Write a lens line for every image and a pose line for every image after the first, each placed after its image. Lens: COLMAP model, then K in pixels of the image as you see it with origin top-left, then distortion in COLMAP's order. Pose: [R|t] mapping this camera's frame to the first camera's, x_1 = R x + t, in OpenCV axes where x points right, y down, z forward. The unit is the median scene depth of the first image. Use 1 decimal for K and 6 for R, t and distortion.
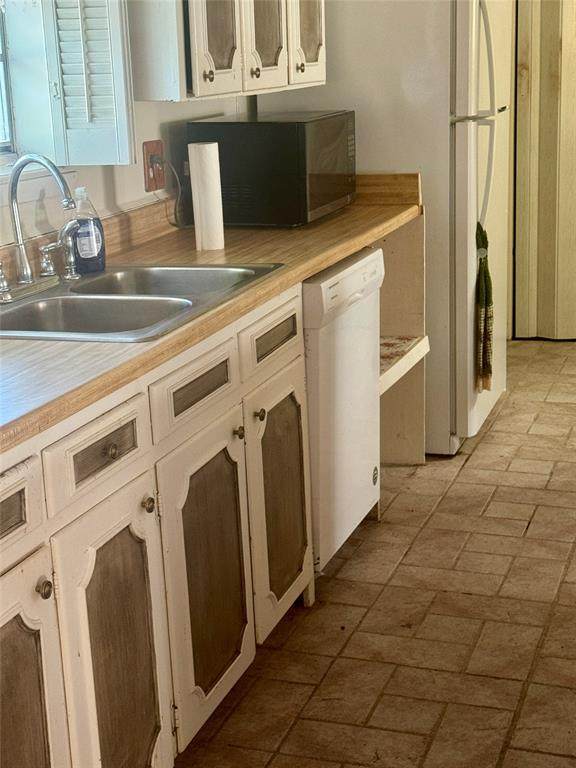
lens RADIAL K [[1292.3, 0, 288.0], [0, 1292.3, 384.0], [0, 0, 1]] dist [0.173268, -0.074465]
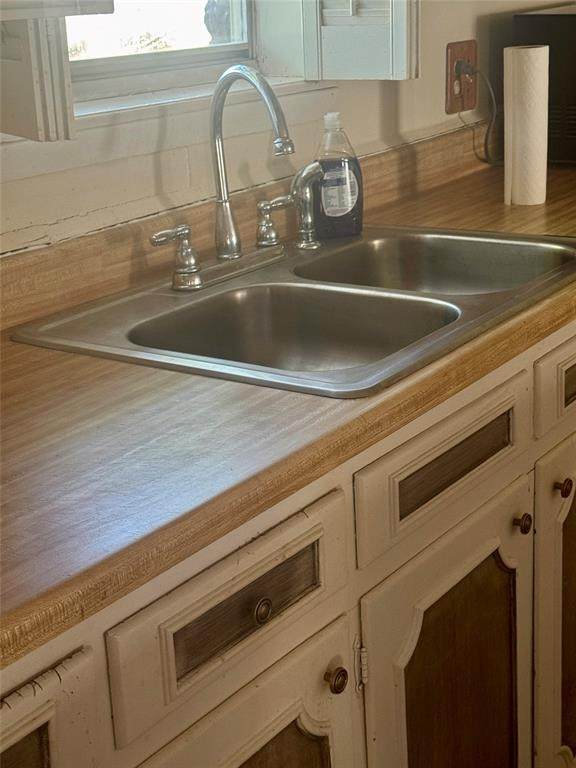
lens RADIAL K [[1292.3, 0, 288.0], [0, 1292.3, 384.0], [0, 0, 1]] dist [0.173268, -0.074465]
pose [[0.960870, 0.088624, -0.262441, 0.011231], [-0.067853, 0.993878, 0.087195, -0.069064], [0.268562, -0.065975, 0.961000, 0.333854]]
